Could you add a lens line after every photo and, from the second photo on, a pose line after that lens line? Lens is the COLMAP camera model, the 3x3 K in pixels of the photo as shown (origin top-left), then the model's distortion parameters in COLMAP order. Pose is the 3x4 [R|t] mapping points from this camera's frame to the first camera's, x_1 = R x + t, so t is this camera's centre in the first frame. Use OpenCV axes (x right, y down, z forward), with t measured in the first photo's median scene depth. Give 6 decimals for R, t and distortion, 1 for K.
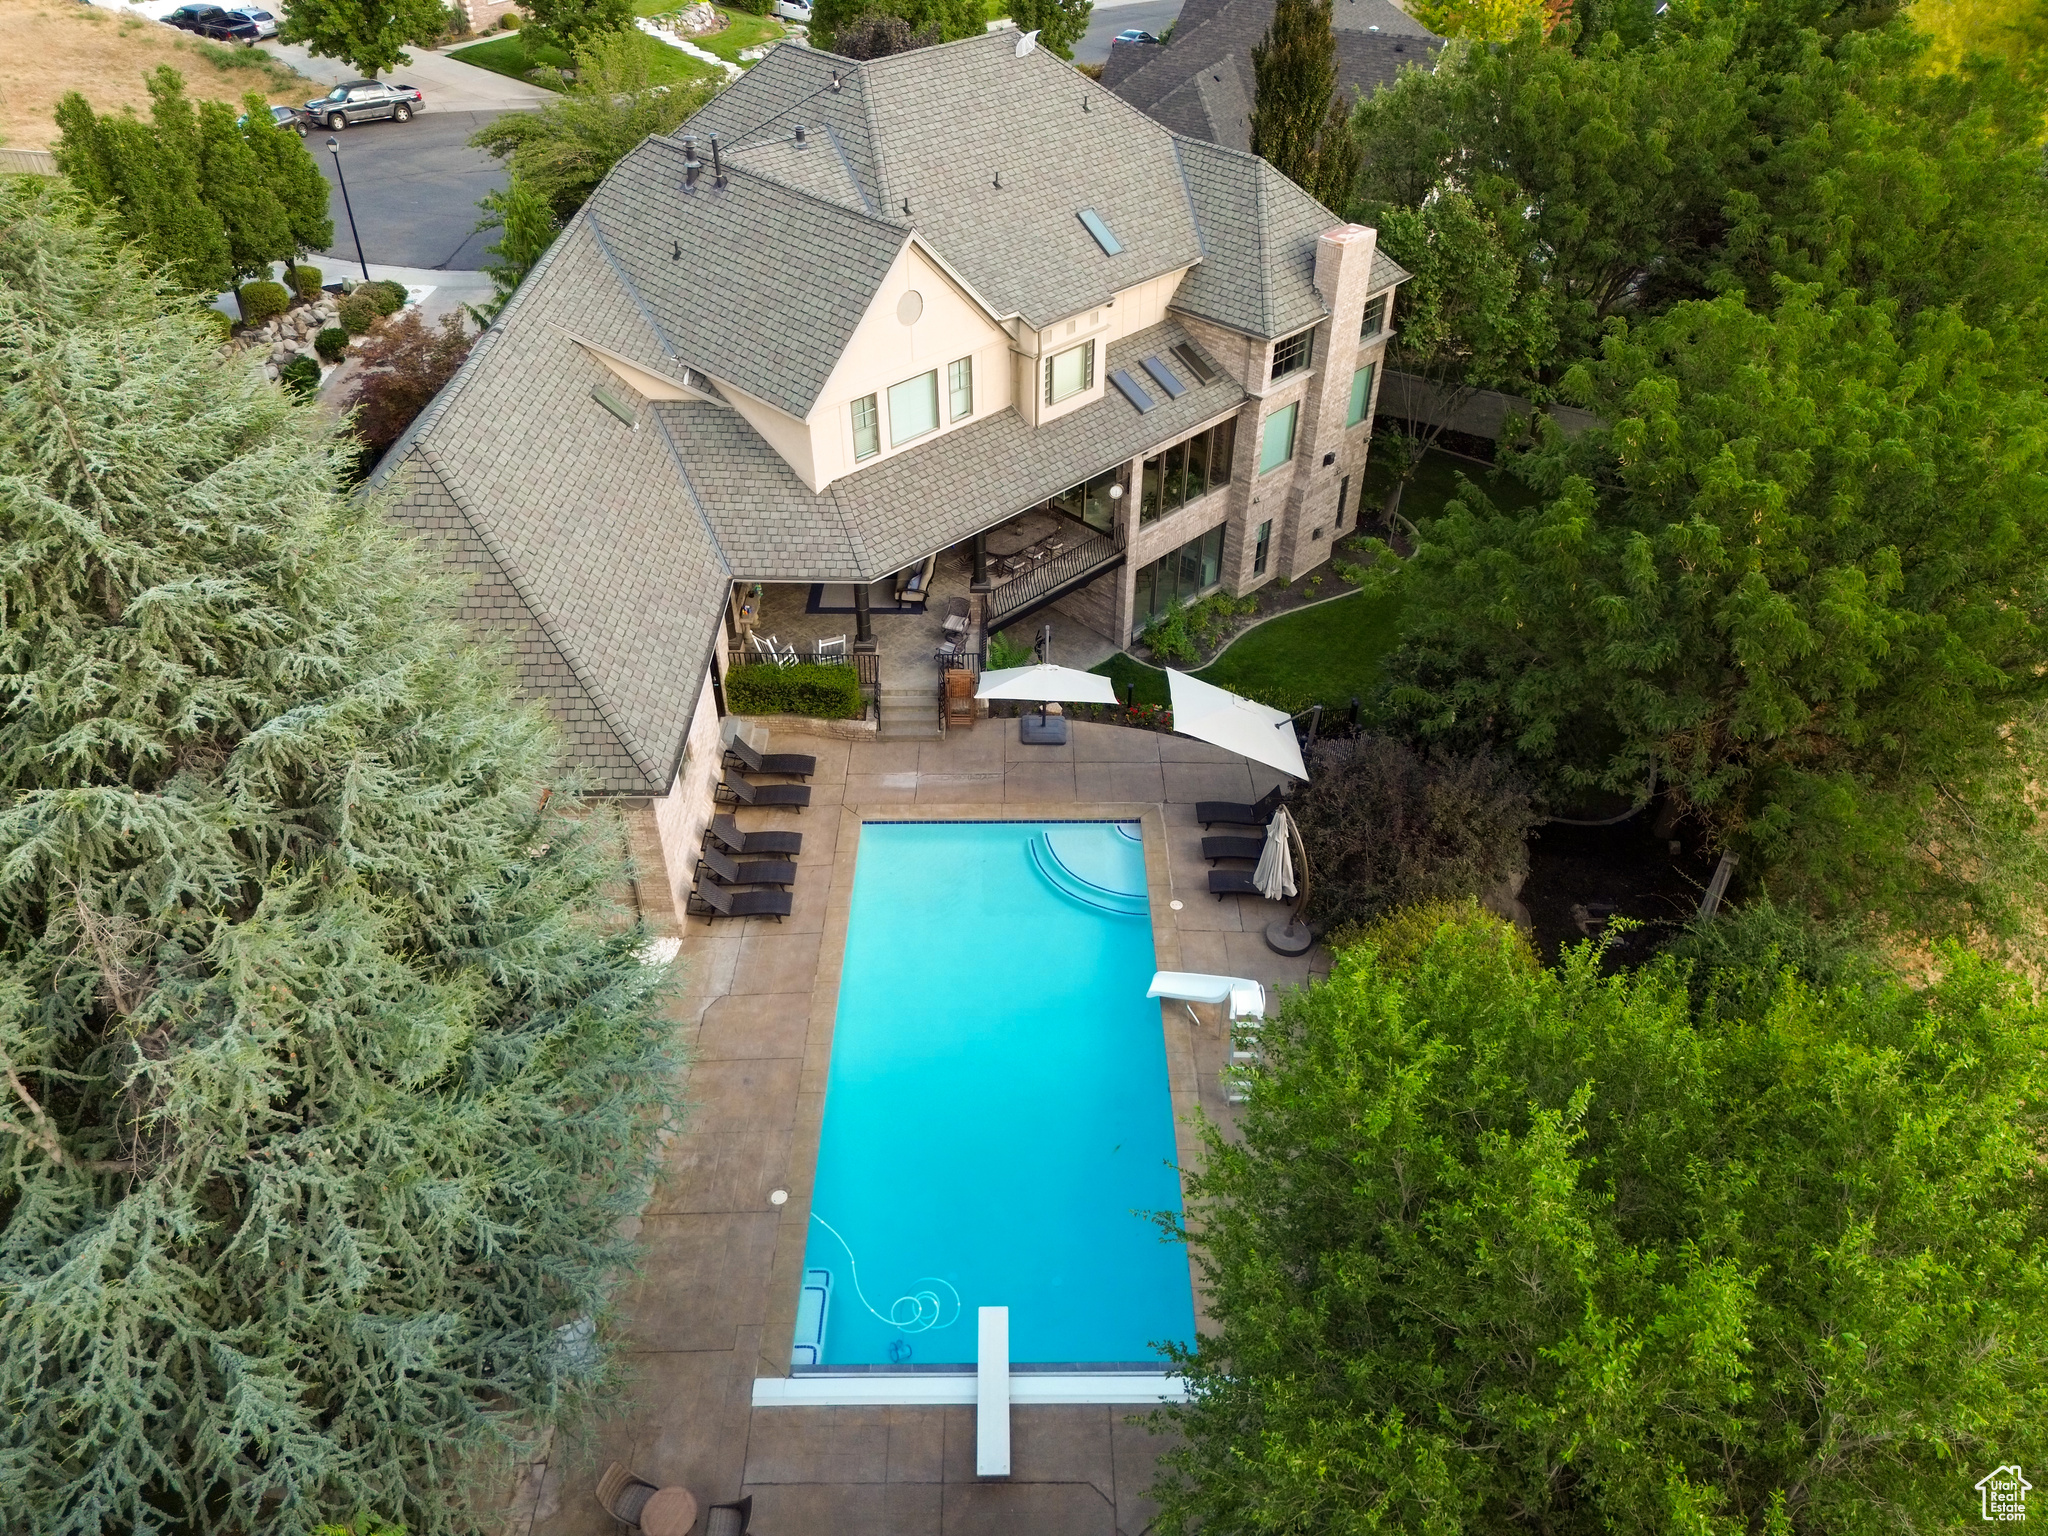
lens RADIAL K [[1446.5, 0, 1027.2], [0, 1446.5, 765.3], [0, 0, 1]] dist [0.043032, -0.025110]
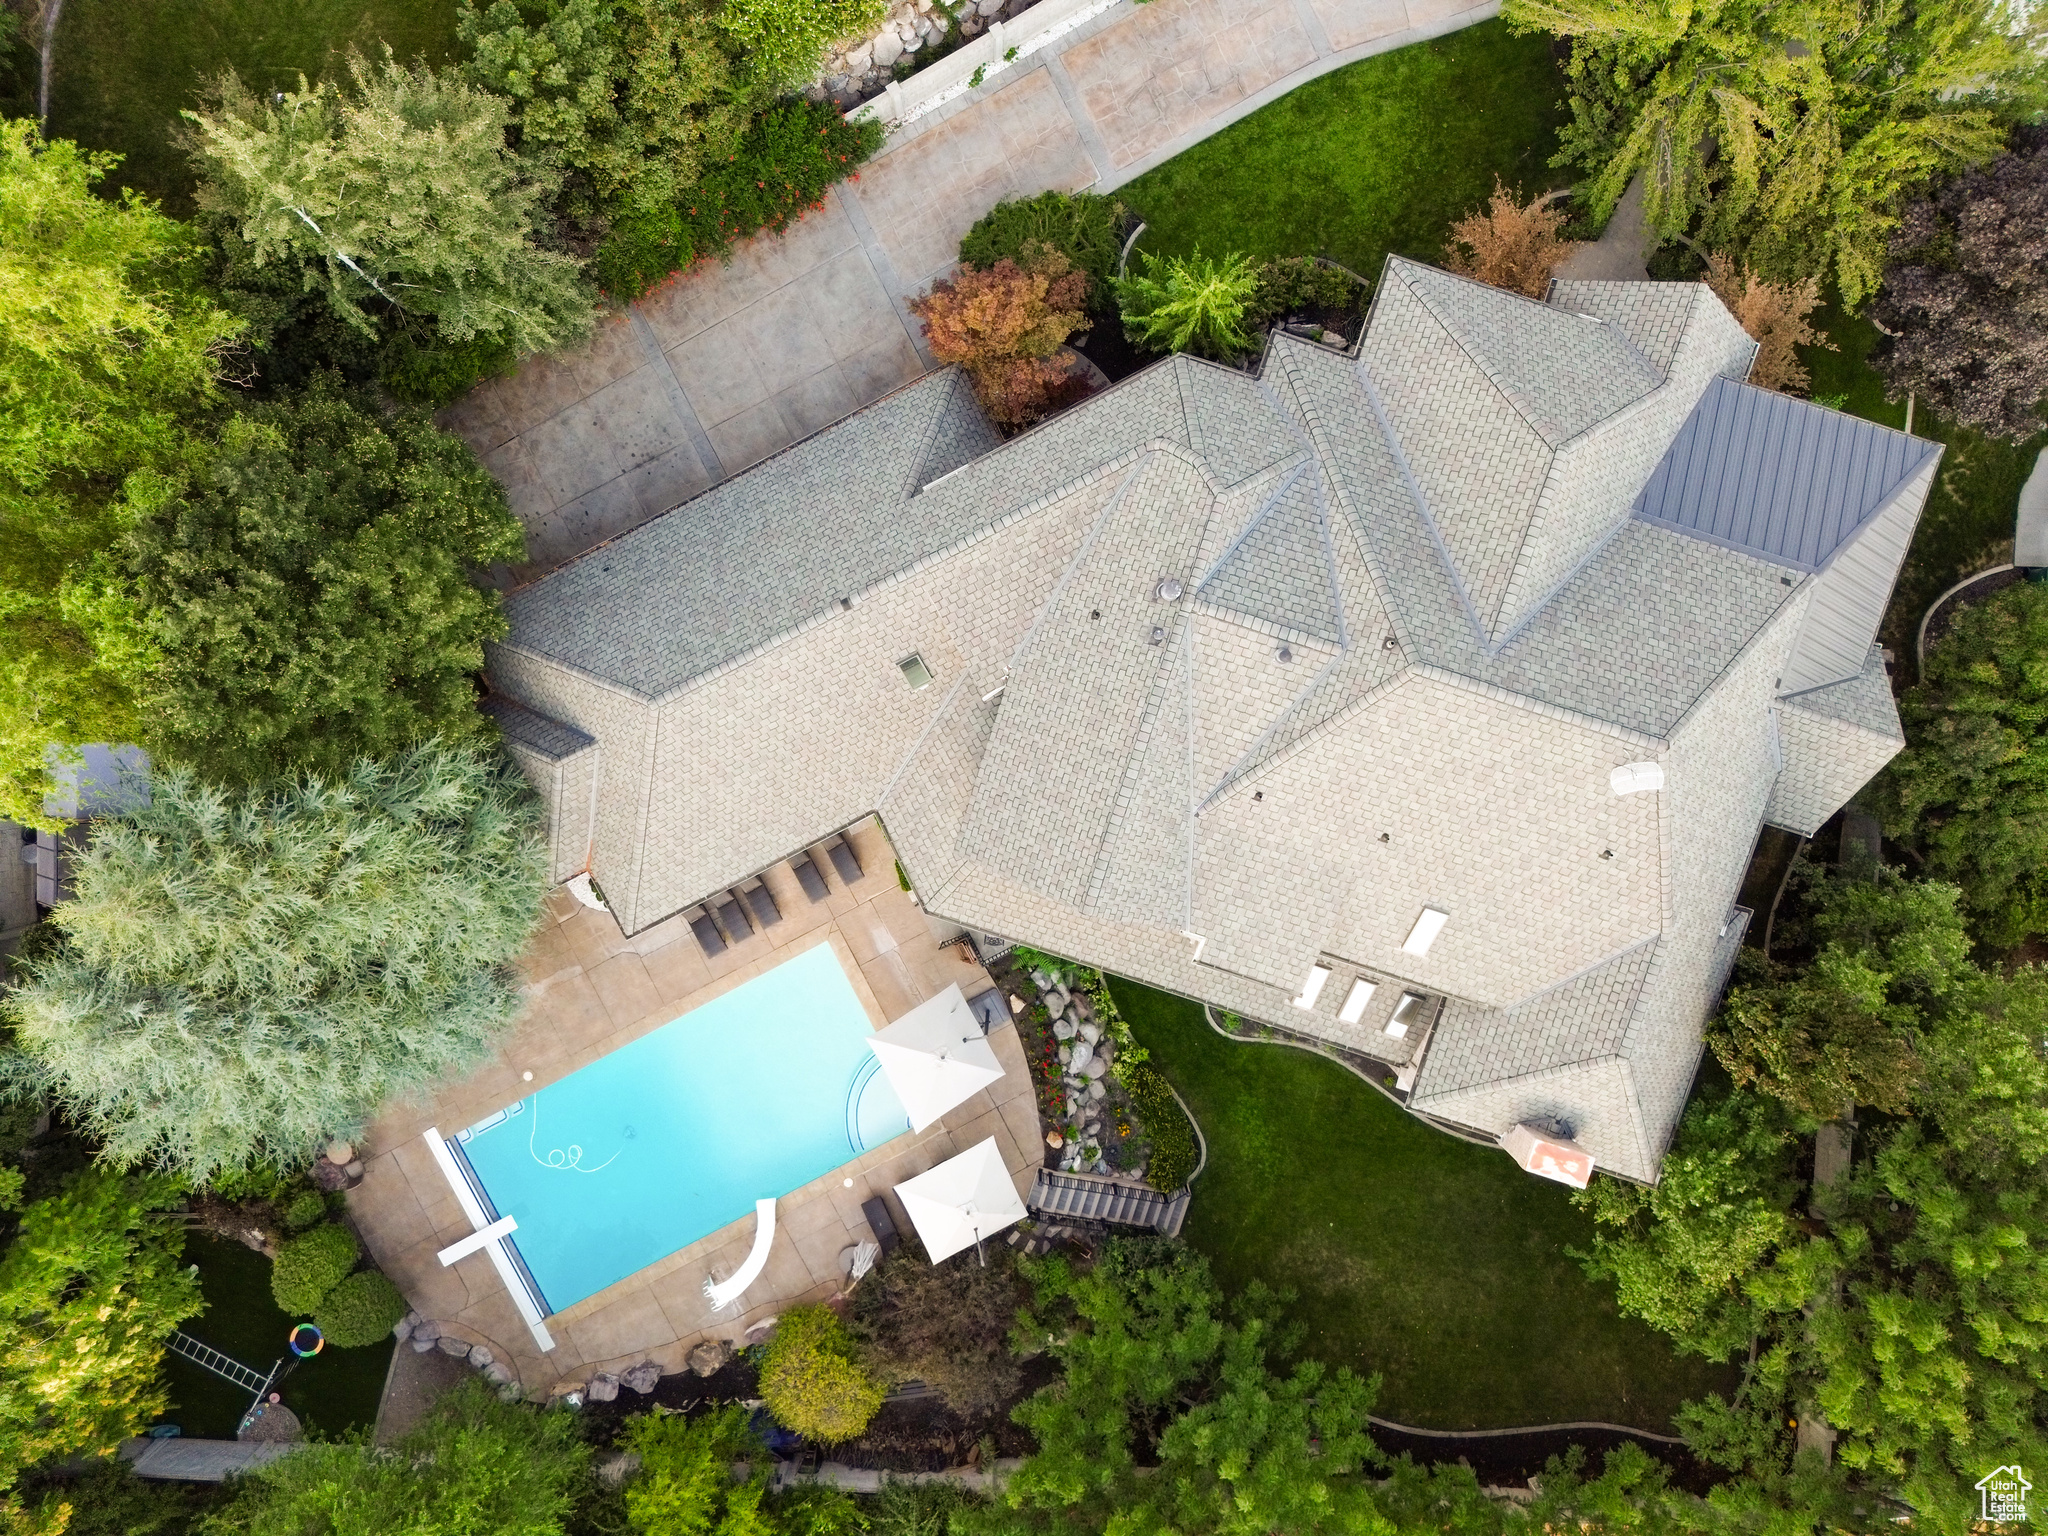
lens RADIAL K [[1446.5, 0, 1027.2], [0, 1446.5, 765.3], [0, 0, 1]] dist [0.043032, -0.025110]
pose [[0.455274, 0.889009, 0.048871, -0.216006], [-0.550585, 0.237976, 0.800140, -1.056694], [0.699702, -0.391191, 0.597819, 0.345782]]
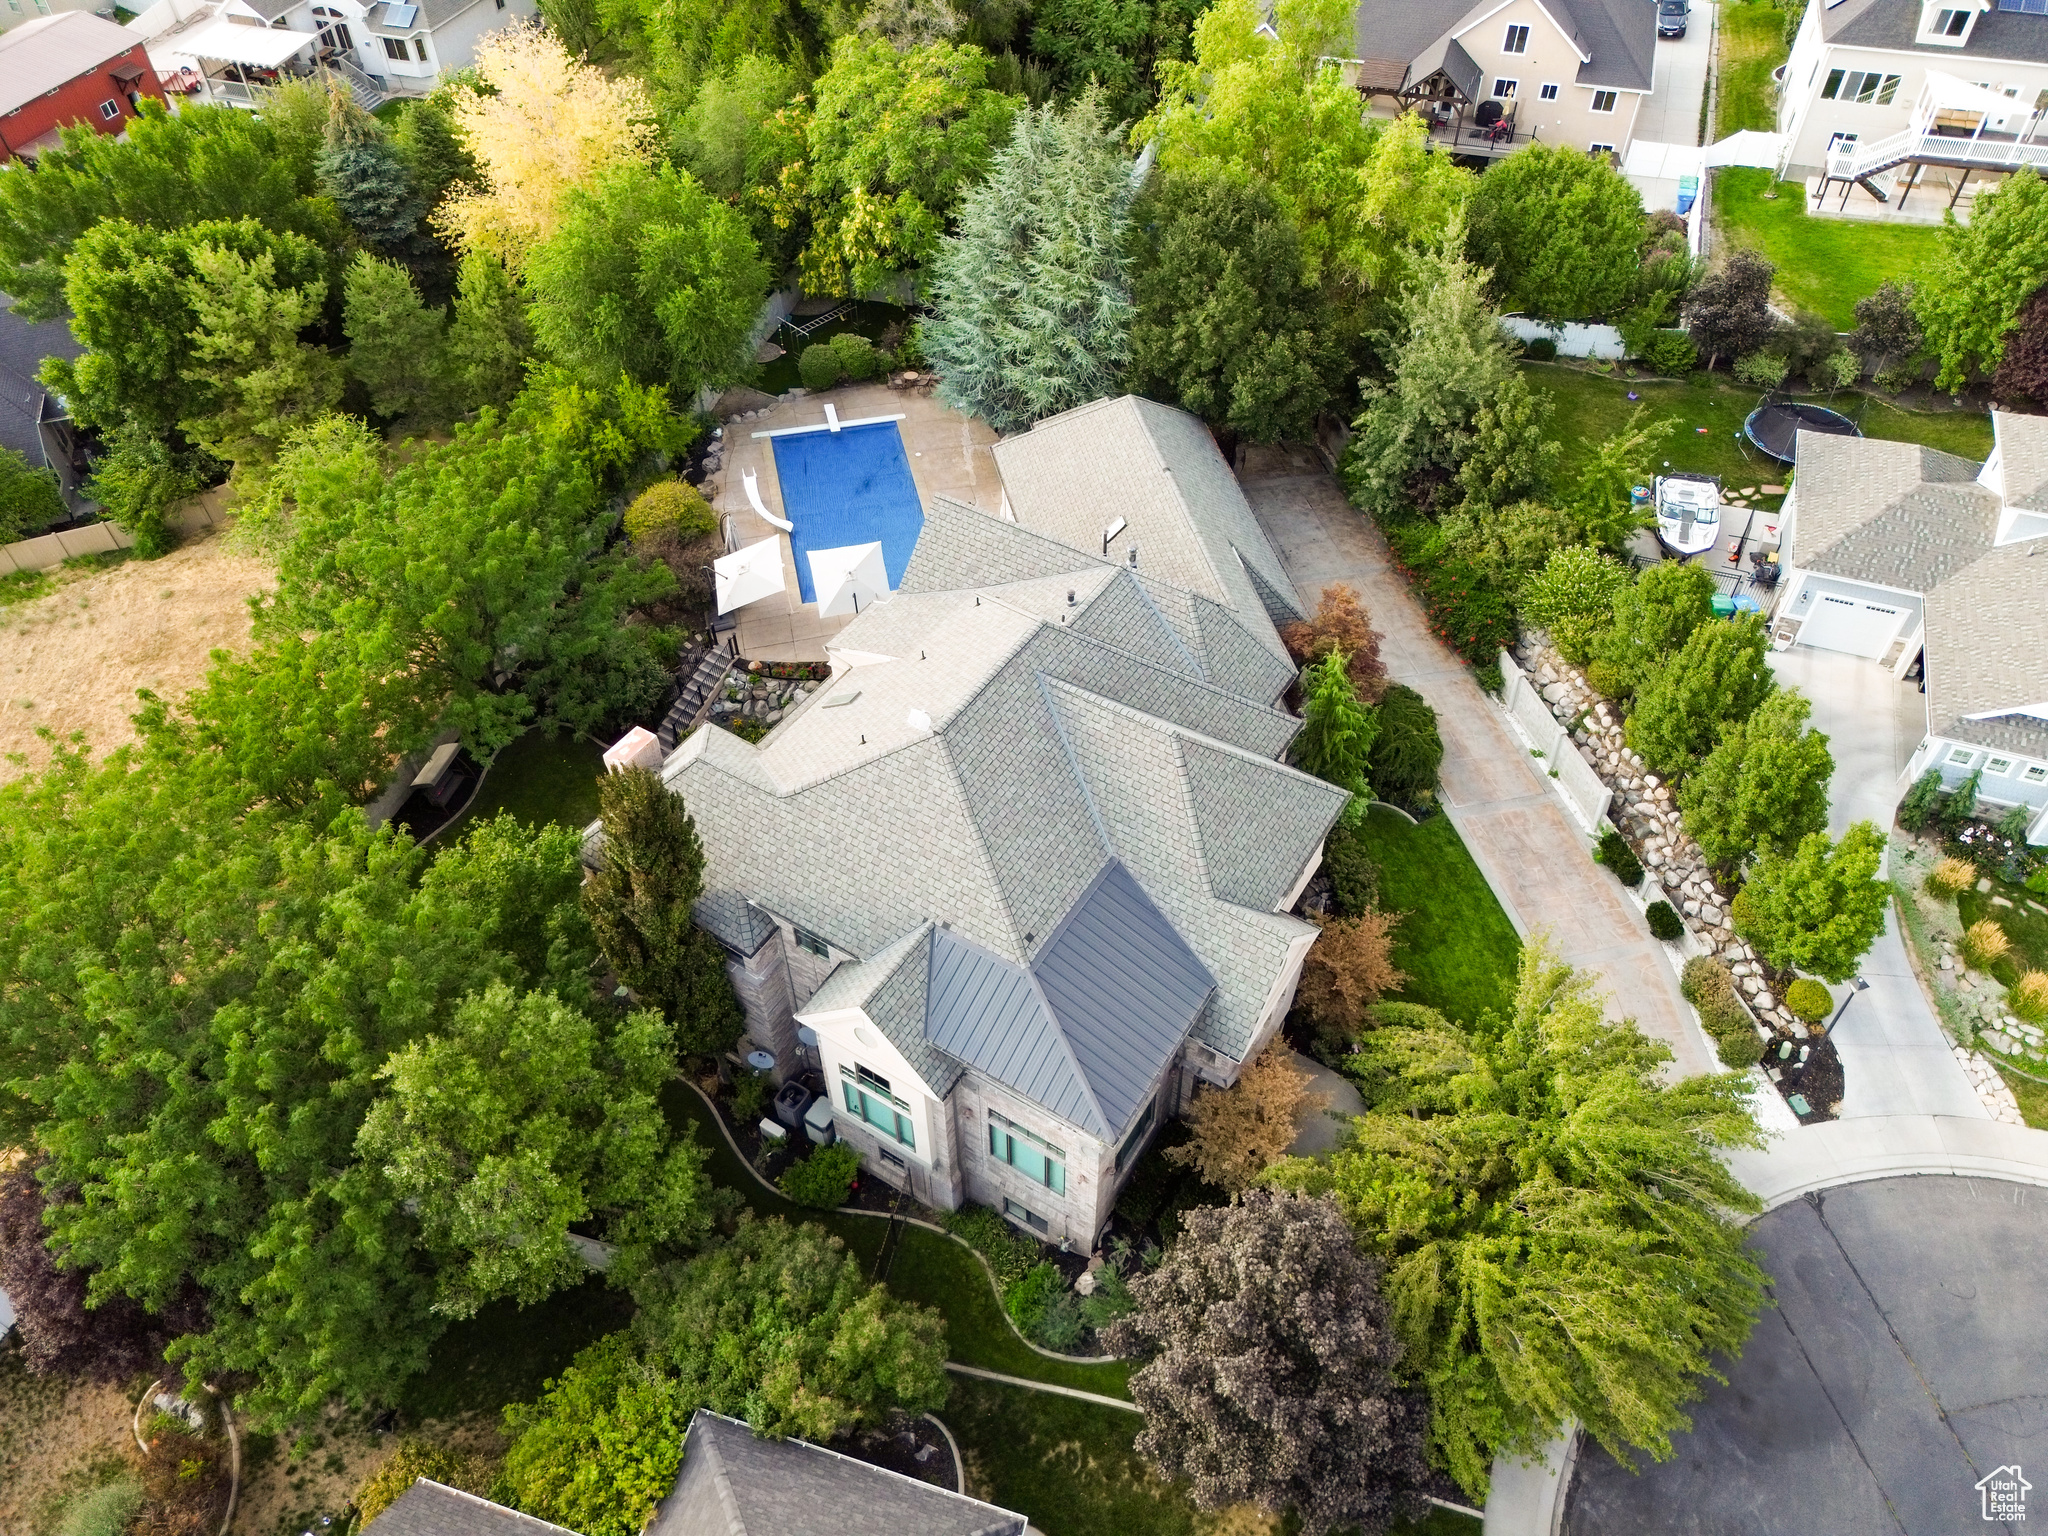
lens RADIAL K [[1449.1, 0, 1028.1], [0, 1449.1, 765.2], [0, 0, 1]] dist [0.070918, -0.067945]
pose [[-0.976627, 0.158385, -0.145304, 0.088503], [-0.130155, 0.102202, 0.986212, -1.690348], [0.171051, 0.982074, -0.079199, 1.264622]]
